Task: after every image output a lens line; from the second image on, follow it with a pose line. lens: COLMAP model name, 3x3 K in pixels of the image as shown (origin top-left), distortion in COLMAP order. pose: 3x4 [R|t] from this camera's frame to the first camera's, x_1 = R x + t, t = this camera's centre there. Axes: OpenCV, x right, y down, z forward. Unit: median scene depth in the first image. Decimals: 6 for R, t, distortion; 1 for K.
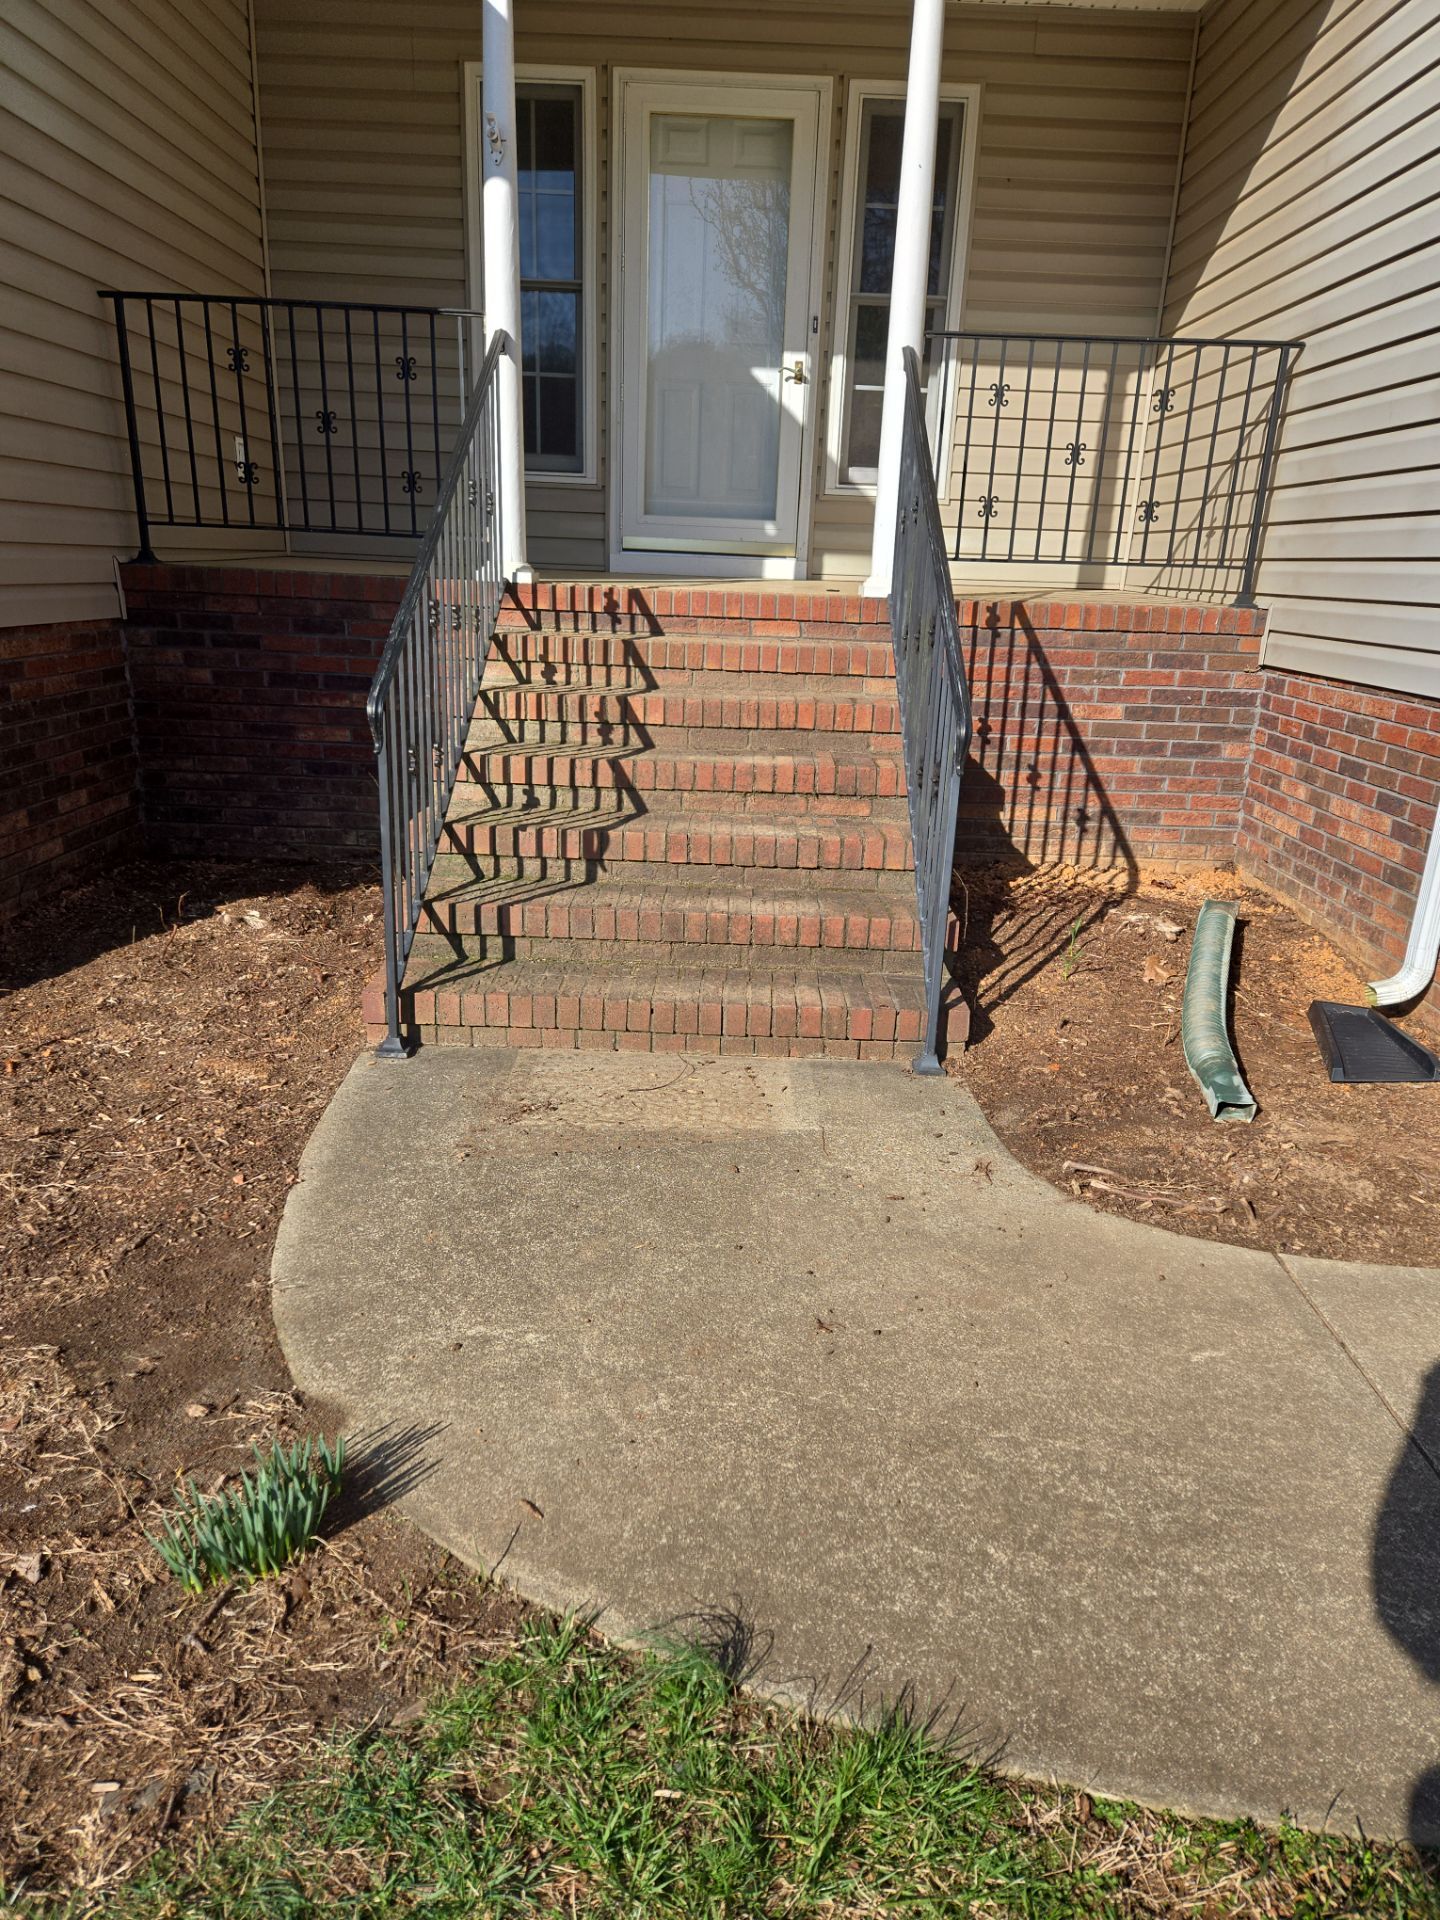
lens RADIAL K [[1296.6, 0, 737.9], [0, 1296.6, 968.9], [0, 0, 1]] dist [0.053264, -0.004831]
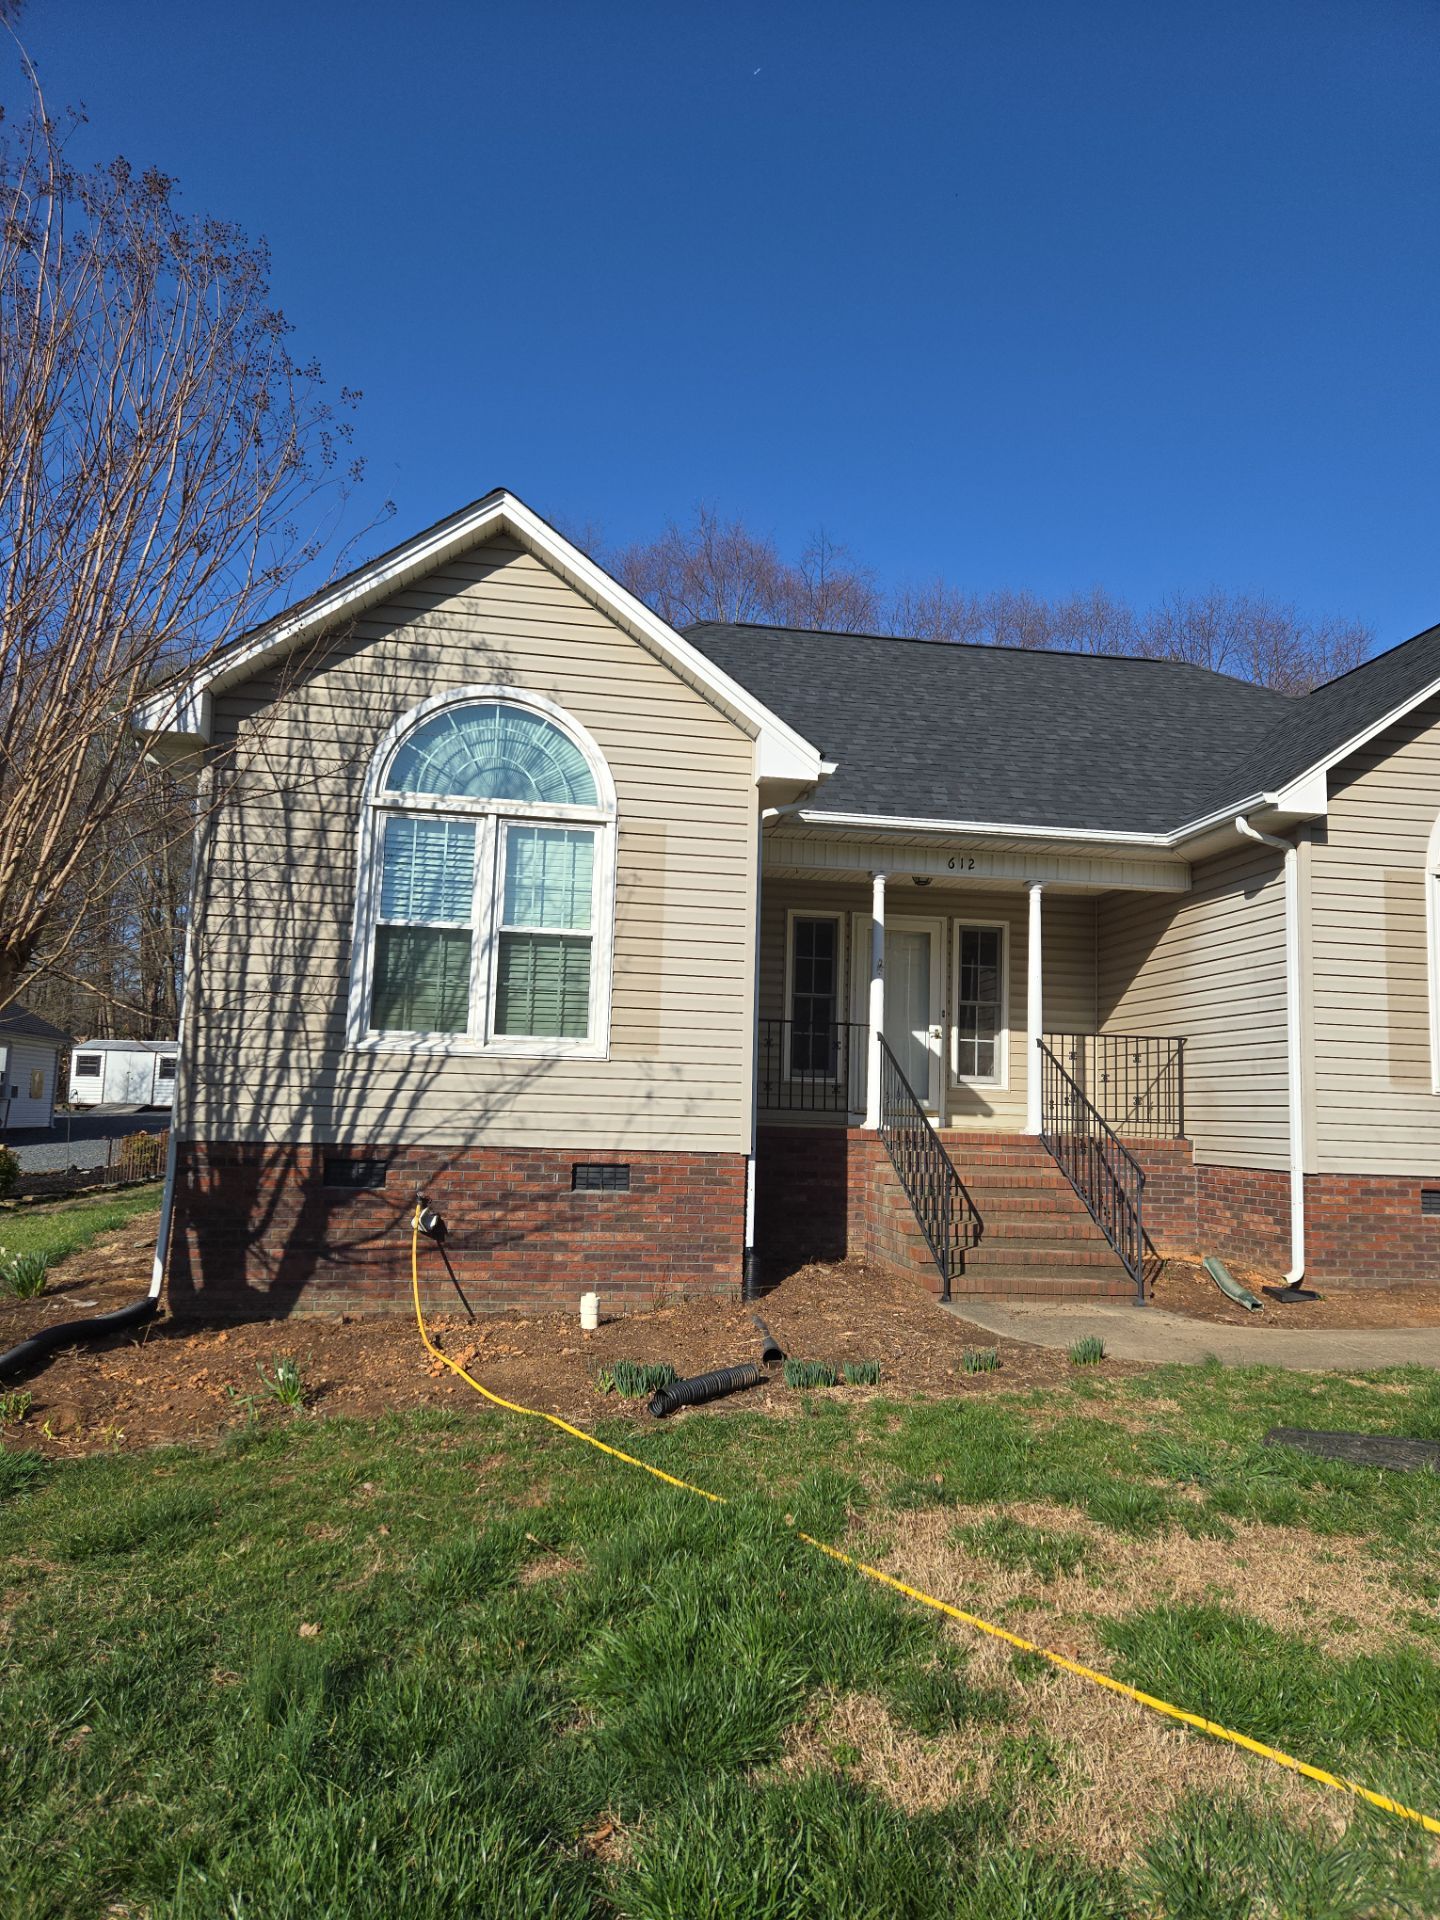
lens RADIAL K [[1296.6, 0, 708.7], [0, 1296.6, 970.3], [0, 0, 1]] dist [0.053264, -0.004831]
pose [[0.988401, 0.011665, 0.151415, -0.803056], [0.050214, 0.915861, -0.398343, 0.332875], [-0.143322, 0.401326, 0.904653, -1.105660]]
